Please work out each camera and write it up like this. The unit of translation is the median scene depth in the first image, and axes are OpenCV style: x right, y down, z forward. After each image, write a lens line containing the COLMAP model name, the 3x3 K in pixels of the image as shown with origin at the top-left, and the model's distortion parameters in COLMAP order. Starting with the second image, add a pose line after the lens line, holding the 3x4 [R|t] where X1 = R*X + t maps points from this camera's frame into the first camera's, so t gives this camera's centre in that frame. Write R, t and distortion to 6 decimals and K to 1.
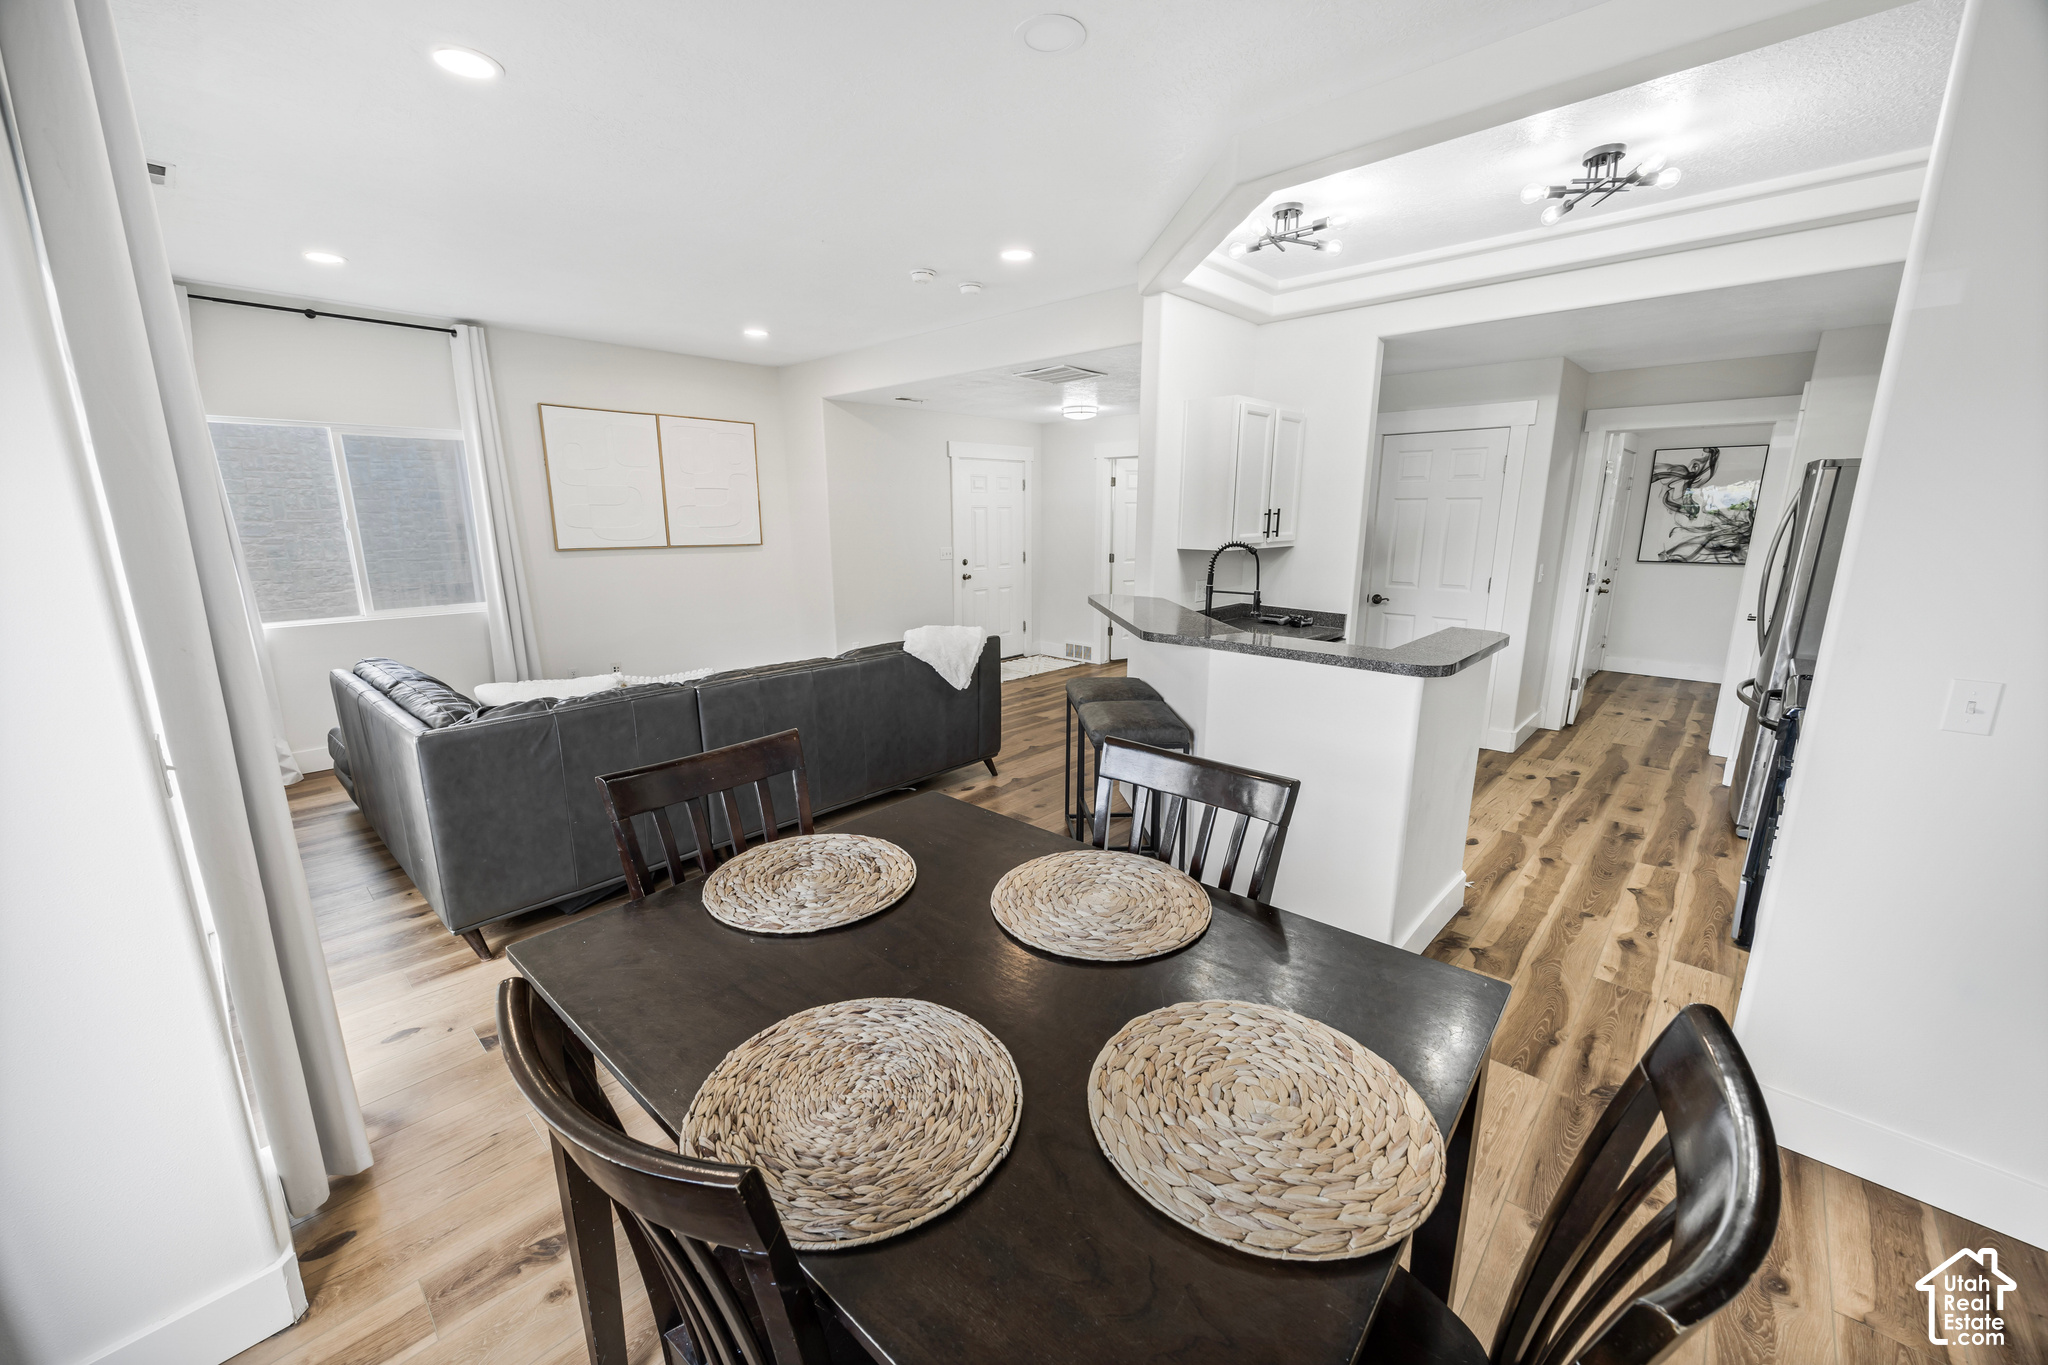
lens RADIAL K [[814.2, 0, 1018.8], [0, 814.2, 691.8], [0, 0, 1]] dist [0.001651, 0.001506]
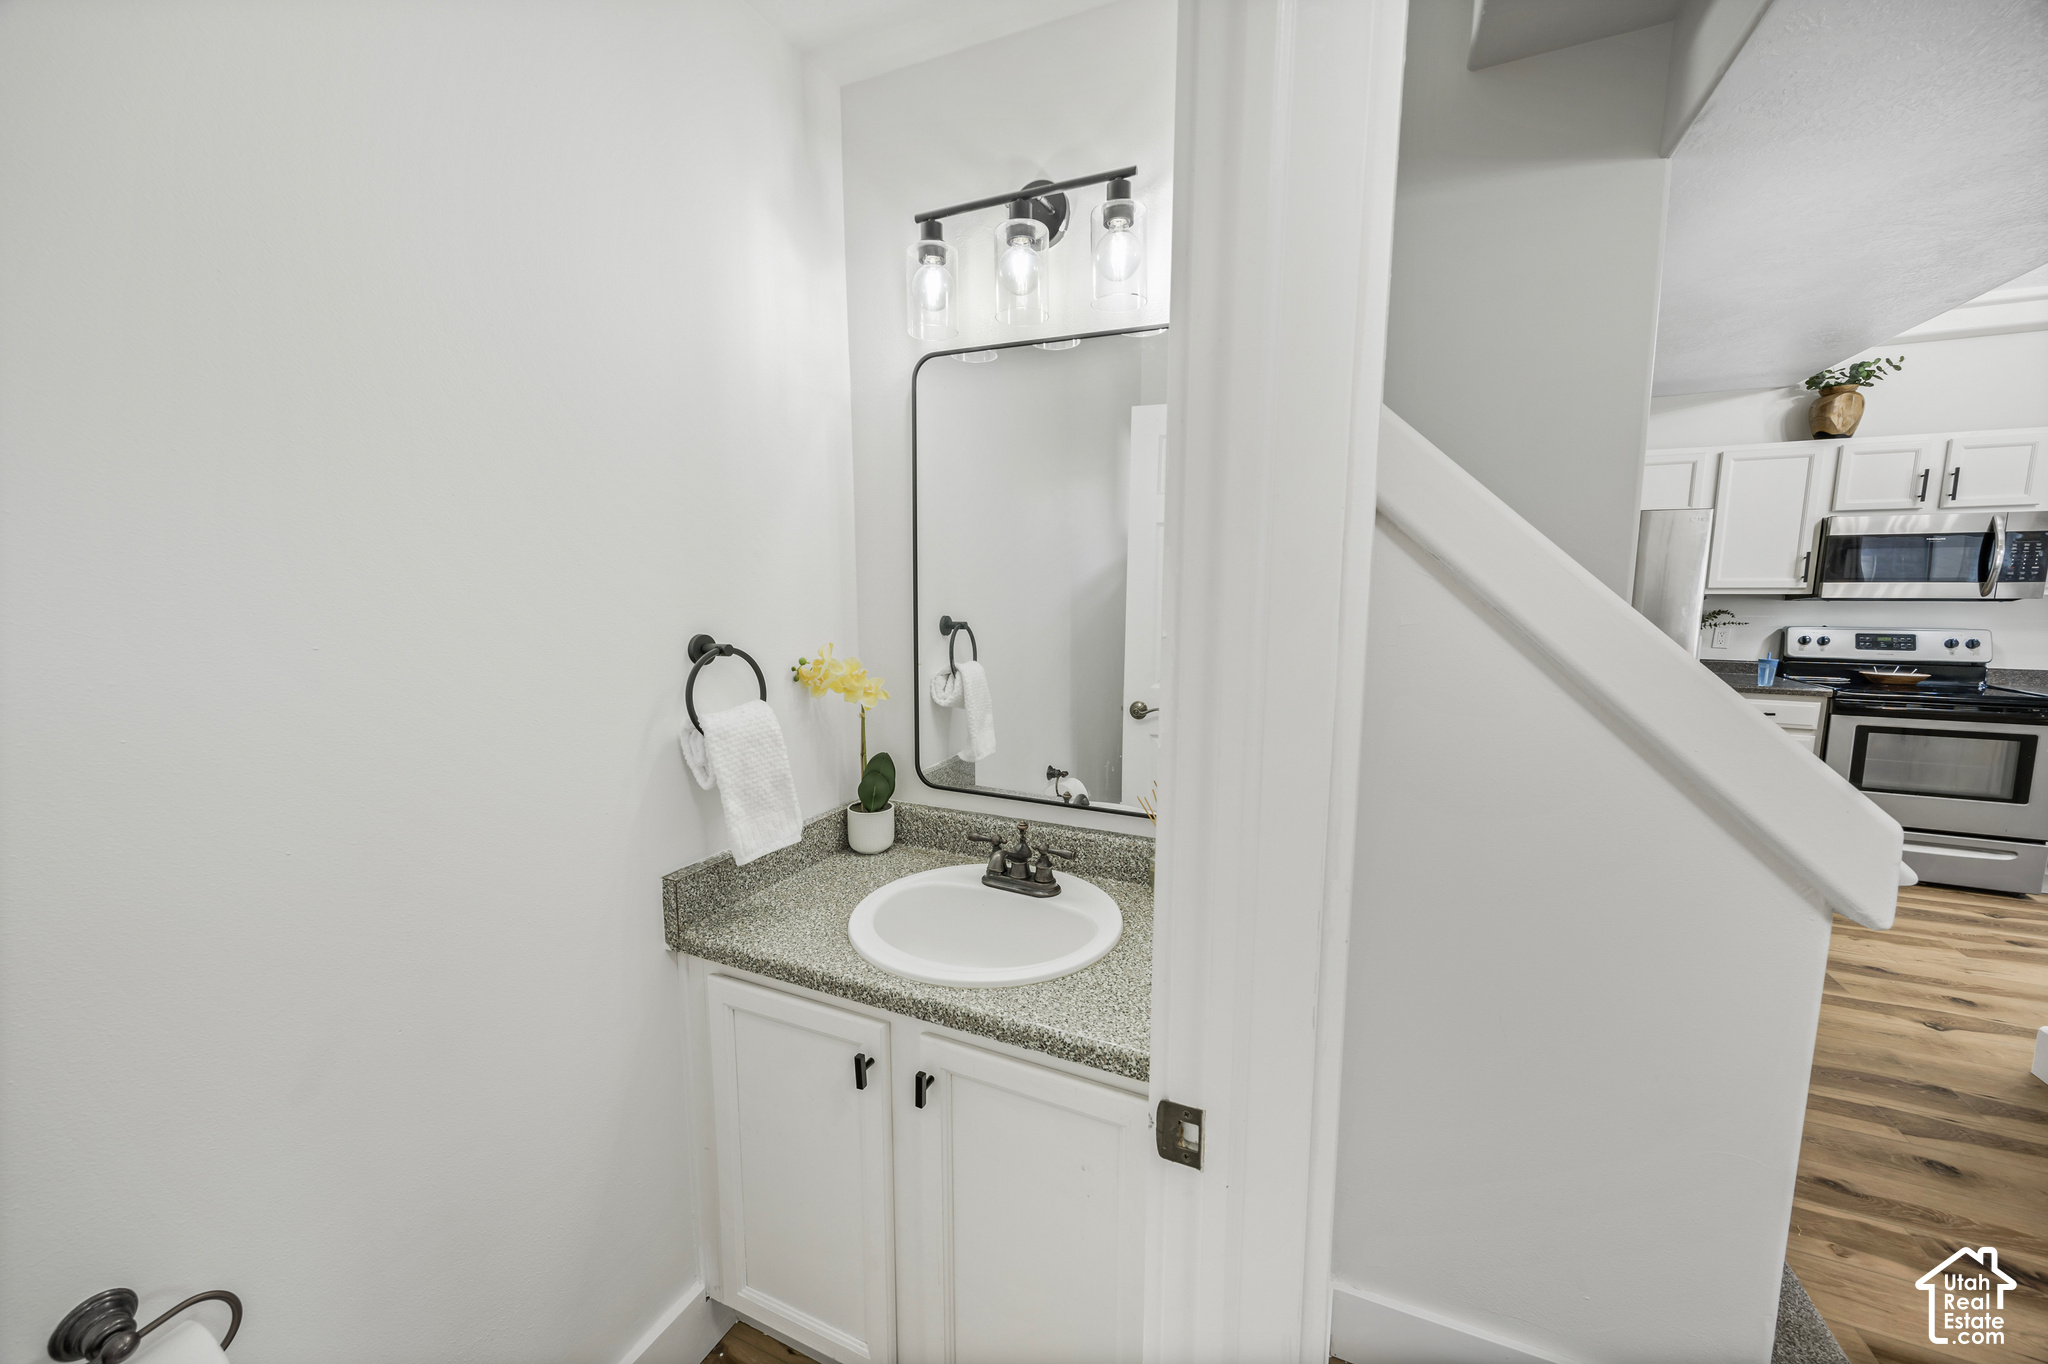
lens RADIAL K [[769.4, 0, 1032.8], [0, 769.4, 681.5], [0, 0, 1]] dist [0.009129, -0.000421]
pose [[-0.299912, -0.111574, 0.947420, 0.211698], [0.216246, 0.959333, 0.181431, -0.450462], [-0.929134, 0.259289, -0.263588, 2.175455]]
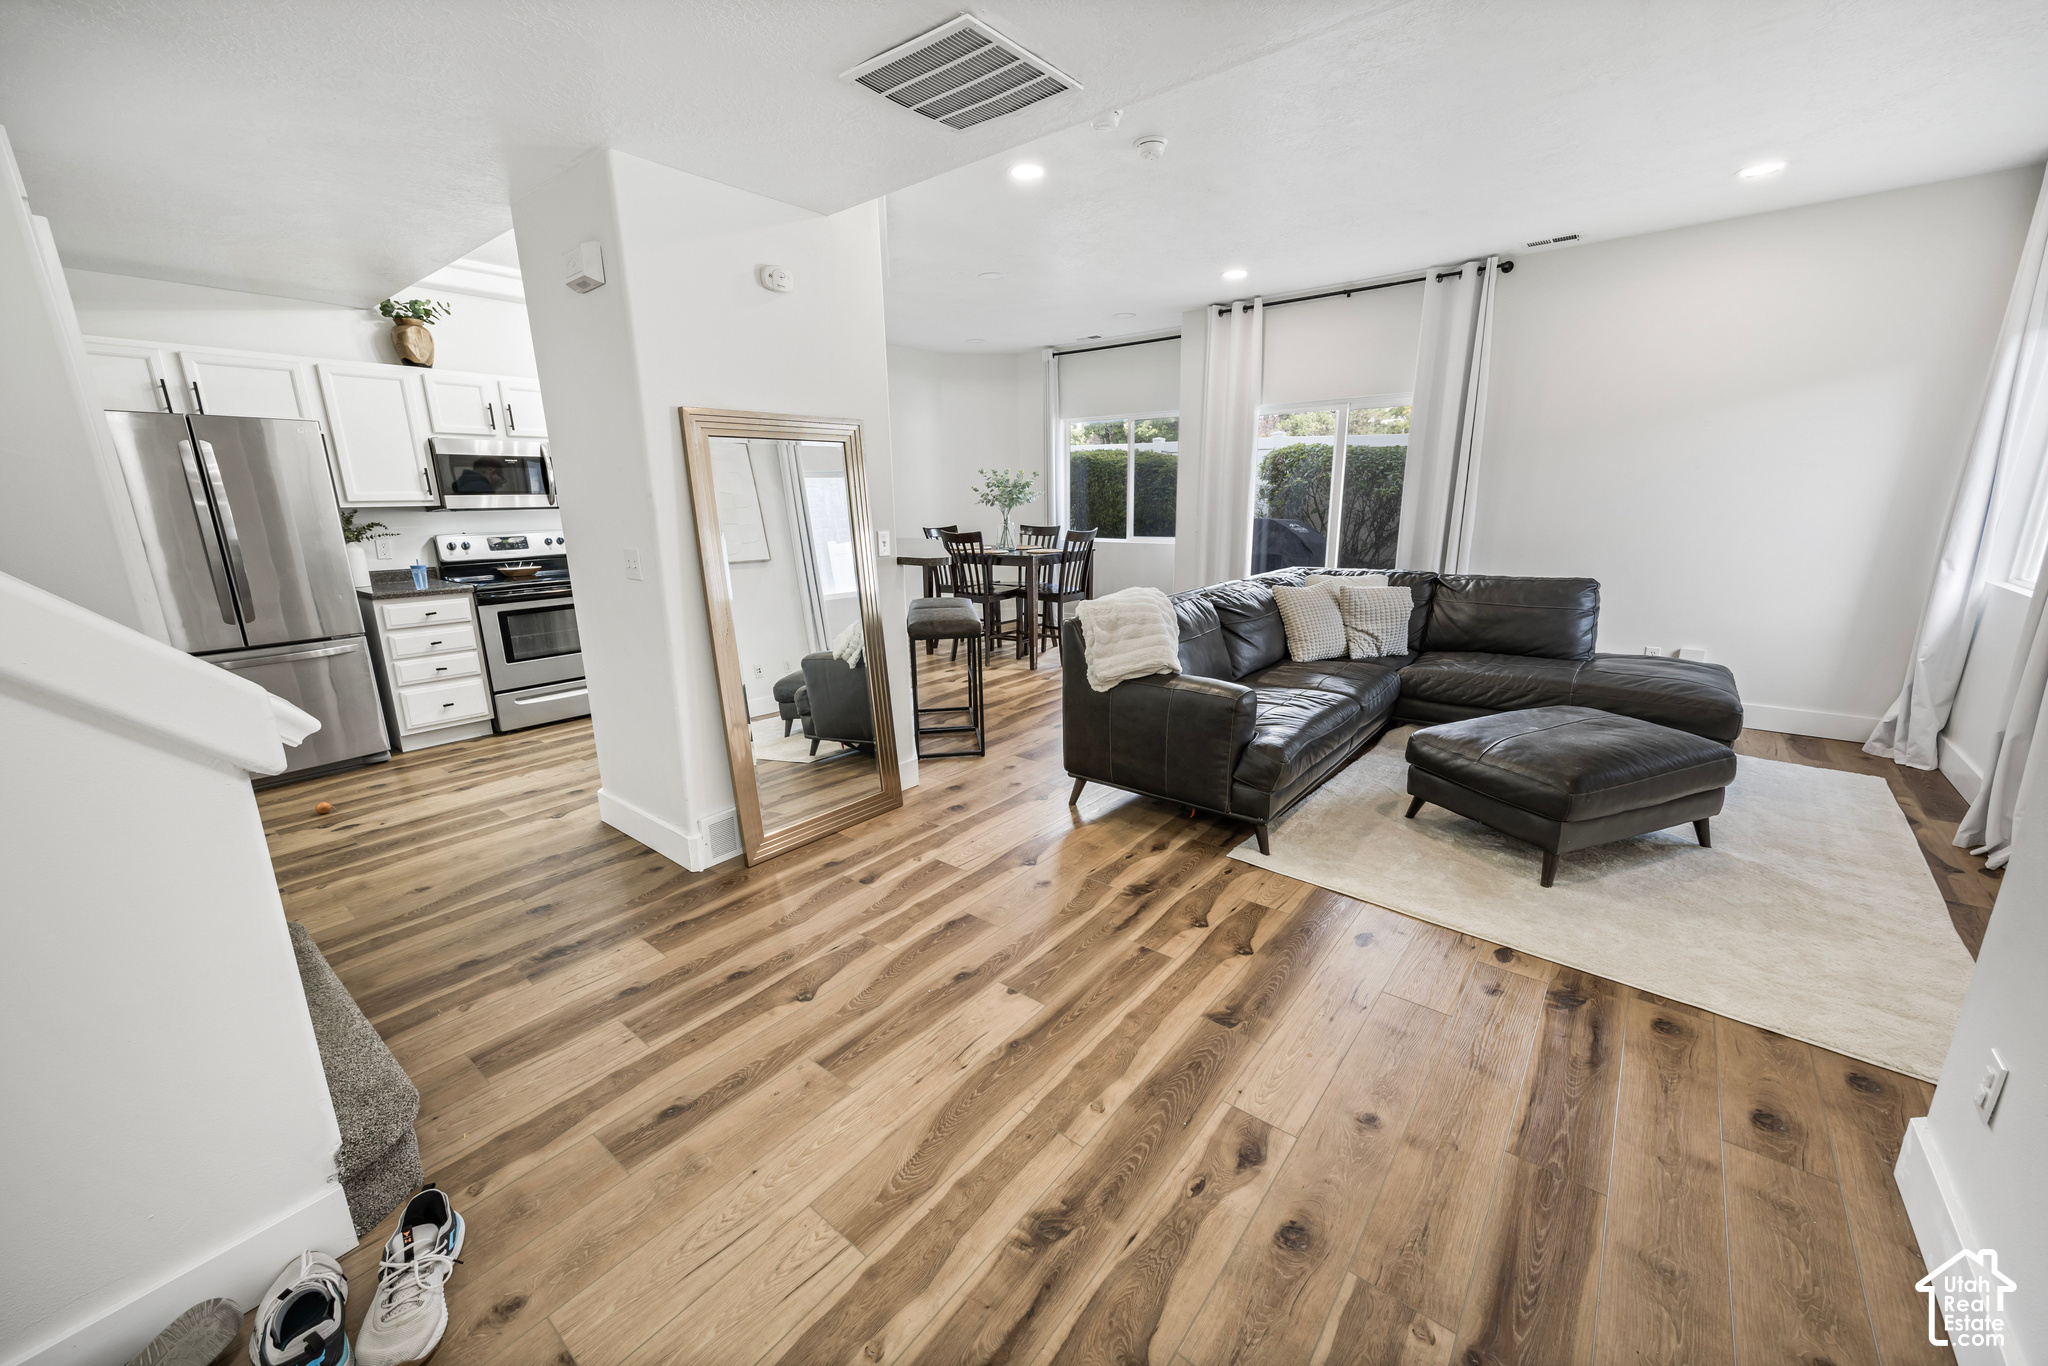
lens RADIAL K [[769.4, 0, 1018.9], [0, 769.4, 690.4], [0, 0, 1]] dist [0.009129, -0.000421]
pose [[-0.998636, 0.031078, -0.041951, 0.048416], [0.008219, 0.887088, 0.461526, -0.441445], [0.051557, 0.460552, -0.886134, 2.144714]]
